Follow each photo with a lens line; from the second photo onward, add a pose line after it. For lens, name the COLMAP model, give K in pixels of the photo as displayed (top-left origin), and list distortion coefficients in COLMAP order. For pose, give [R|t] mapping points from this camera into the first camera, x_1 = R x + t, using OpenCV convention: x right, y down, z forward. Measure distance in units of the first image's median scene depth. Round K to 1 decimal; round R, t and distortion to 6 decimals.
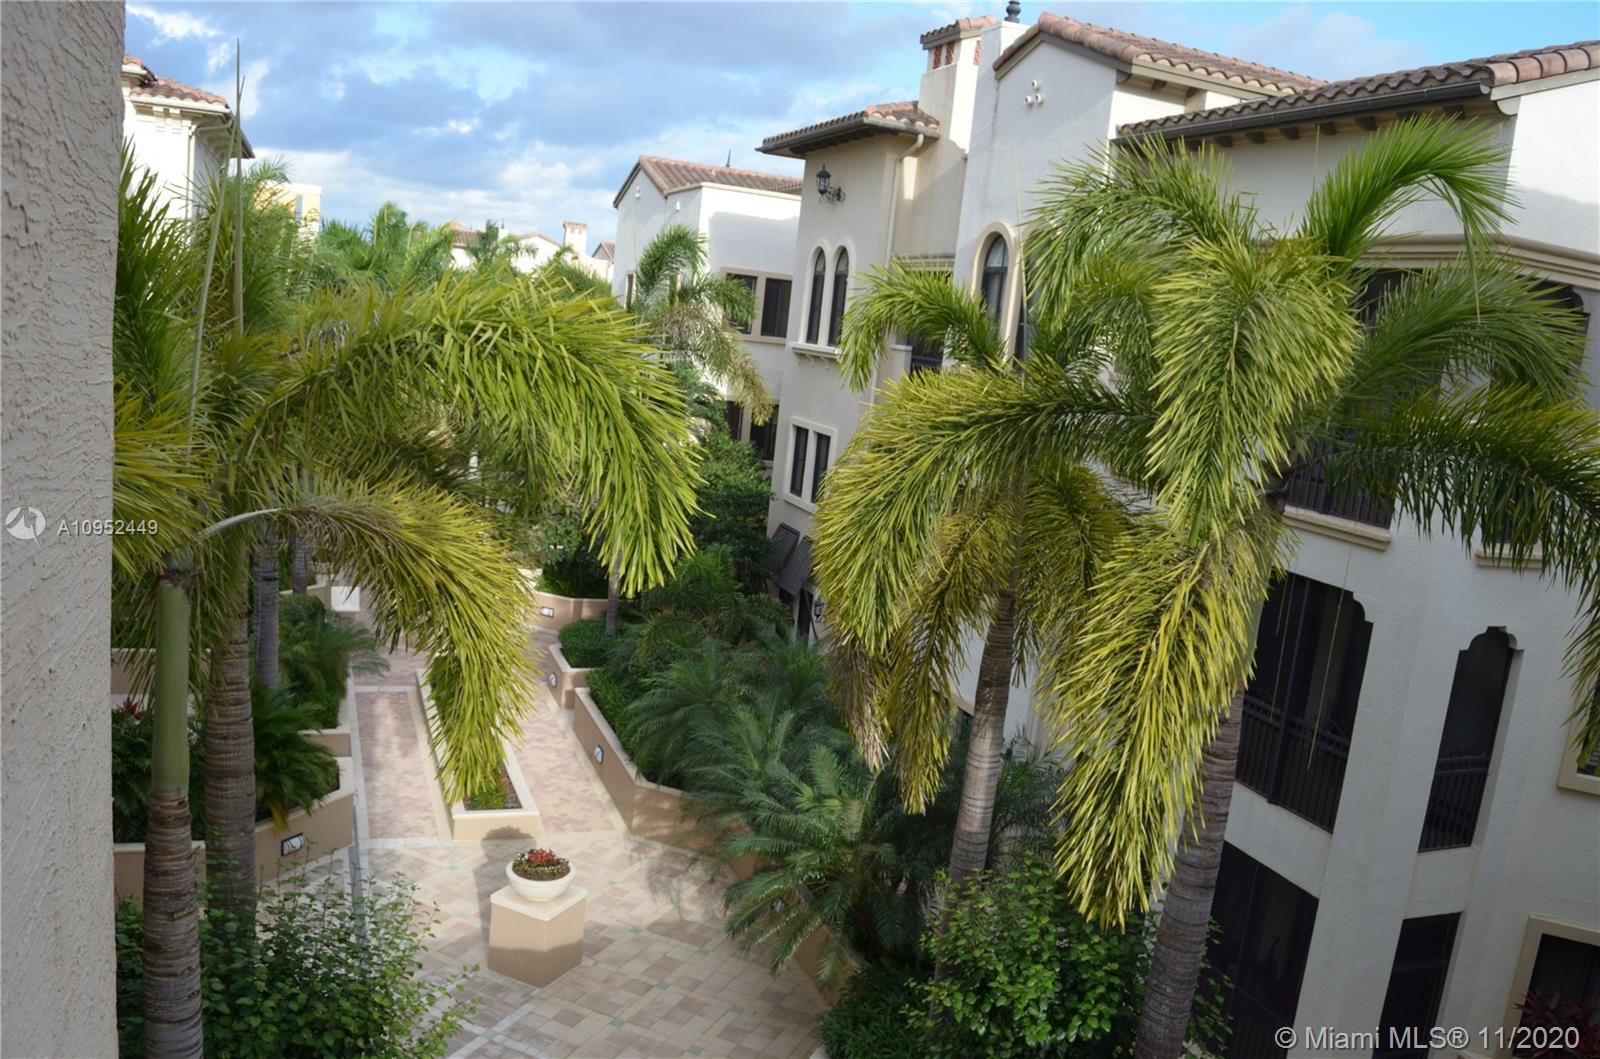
lens RADIAL K [[1239.3, 0, 800.0], [0, 1239.3, 529.5], [0, 0, 1]] dist [-0.084388, 0.011225]
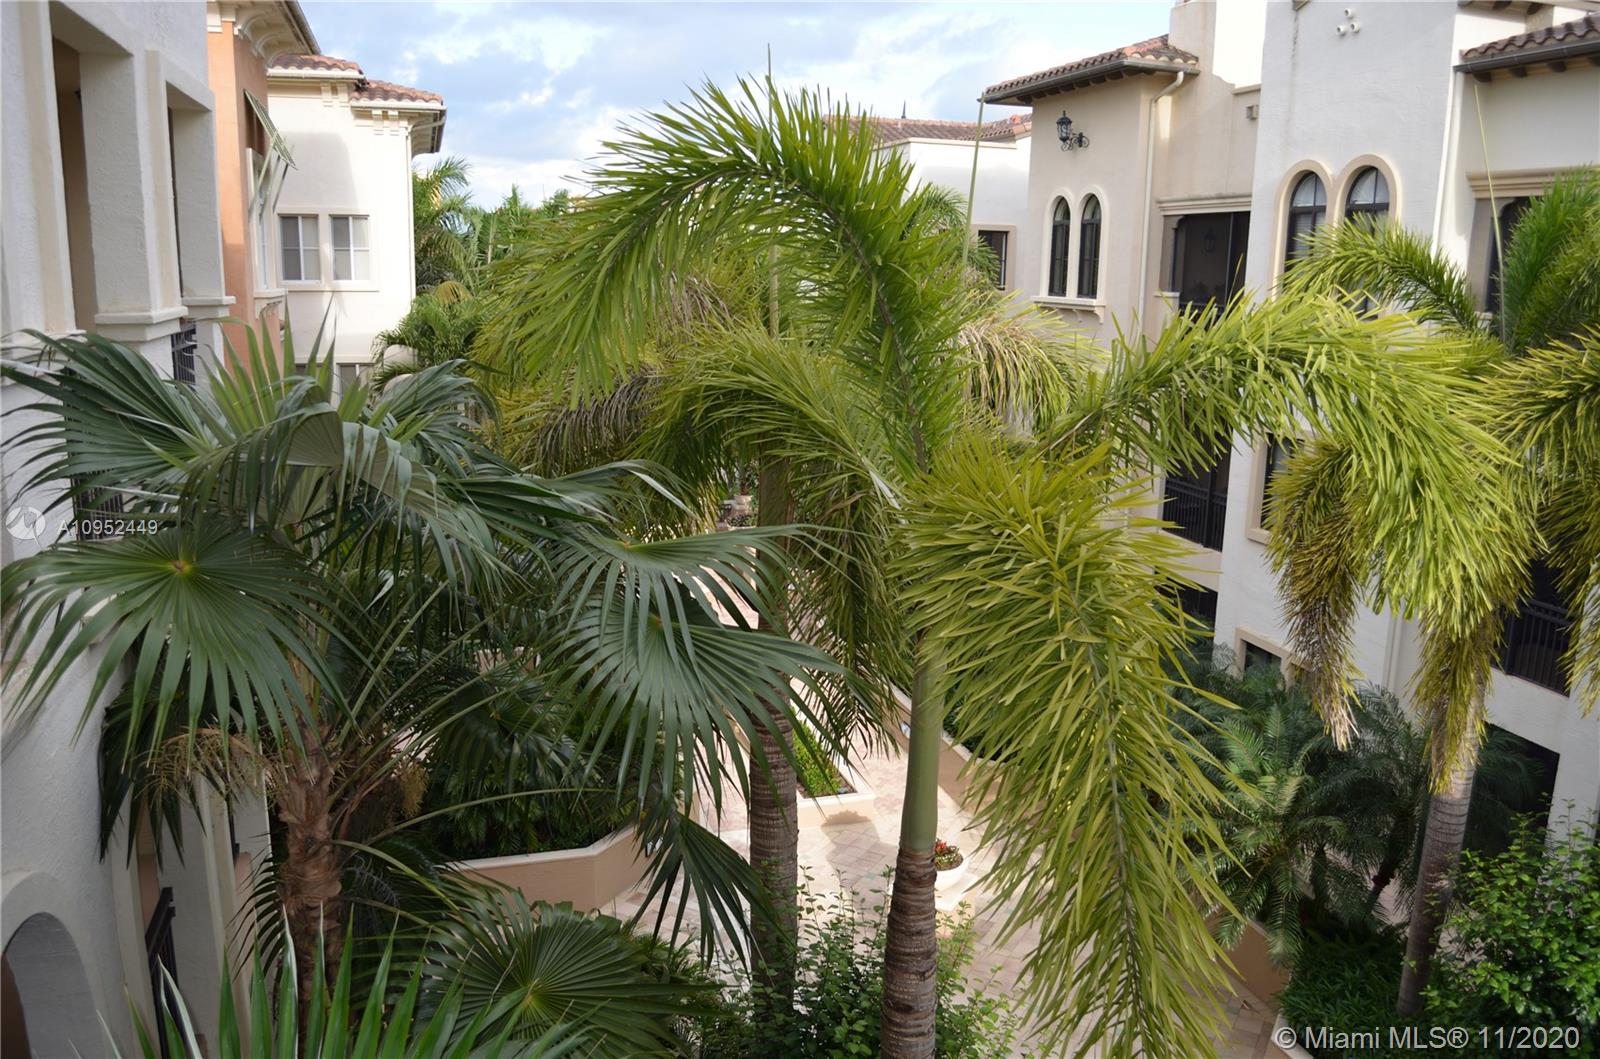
lens RADIAL K [[1243.4, 0, 800.0], [0, 1243.4, 529.5], [0, 0, 1]] dist [-0.084736, 0.008351]
pose [[0.993476, -0.065611, -0.093278, -0.122148], [0.069352, 0.996889, 0.037445, -0.019019], [0.090531, -0.043669, 0.994936, 0.006348]]
